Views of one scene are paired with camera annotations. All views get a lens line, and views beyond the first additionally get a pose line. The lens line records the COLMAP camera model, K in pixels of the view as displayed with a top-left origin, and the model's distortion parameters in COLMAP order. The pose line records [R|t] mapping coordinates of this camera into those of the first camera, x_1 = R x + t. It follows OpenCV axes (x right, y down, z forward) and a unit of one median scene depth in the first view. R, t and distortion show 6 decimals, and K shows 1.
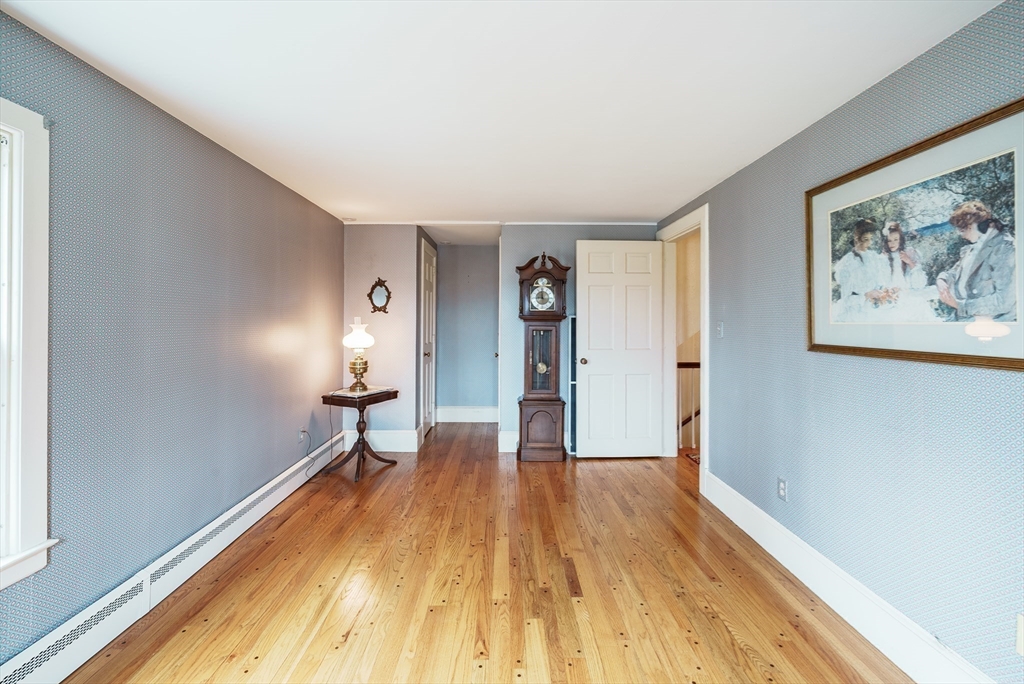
lens RADIAL K [[421.9, 0, 511.6], [0, 421.9, 330.6], [0, 0, 1]] dist [-0.000220, -0.000377]
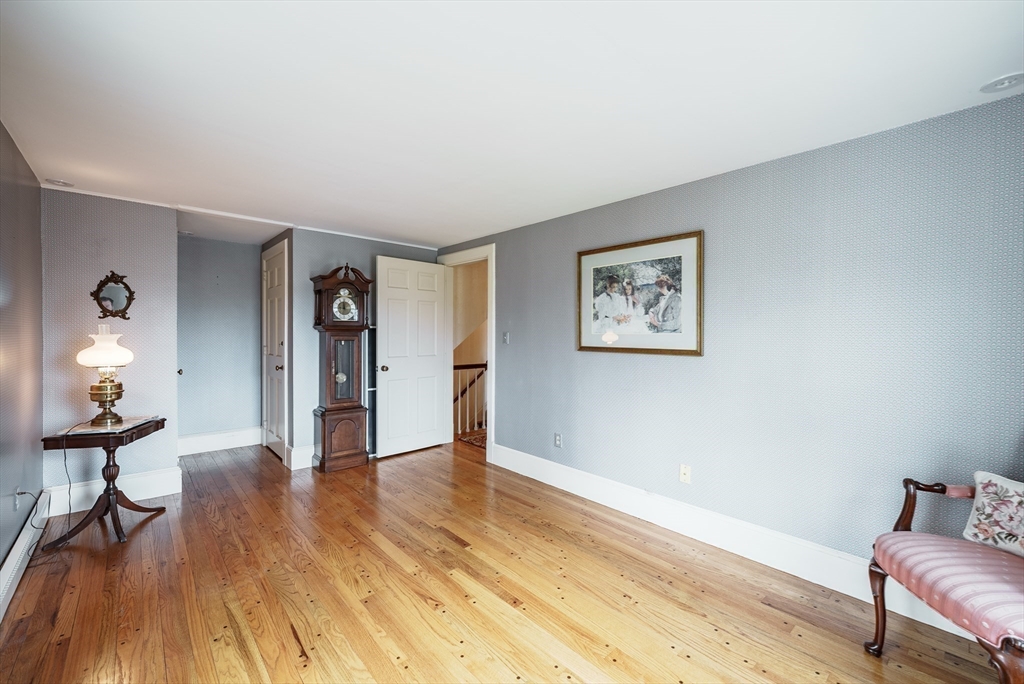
lens RADIAL K [[410.6, 0, 513.3], [0, 410.6, 353.1], [0, 0, 1]] dist [0.000019, -0.000166]
pose [[0.744013, -0.030197, 0.667483, -0.477446], [0.009882, 0.999366, 0.034197, 0.000694], [-0.668092, -0.018847, 0.743840, -0.010278]]
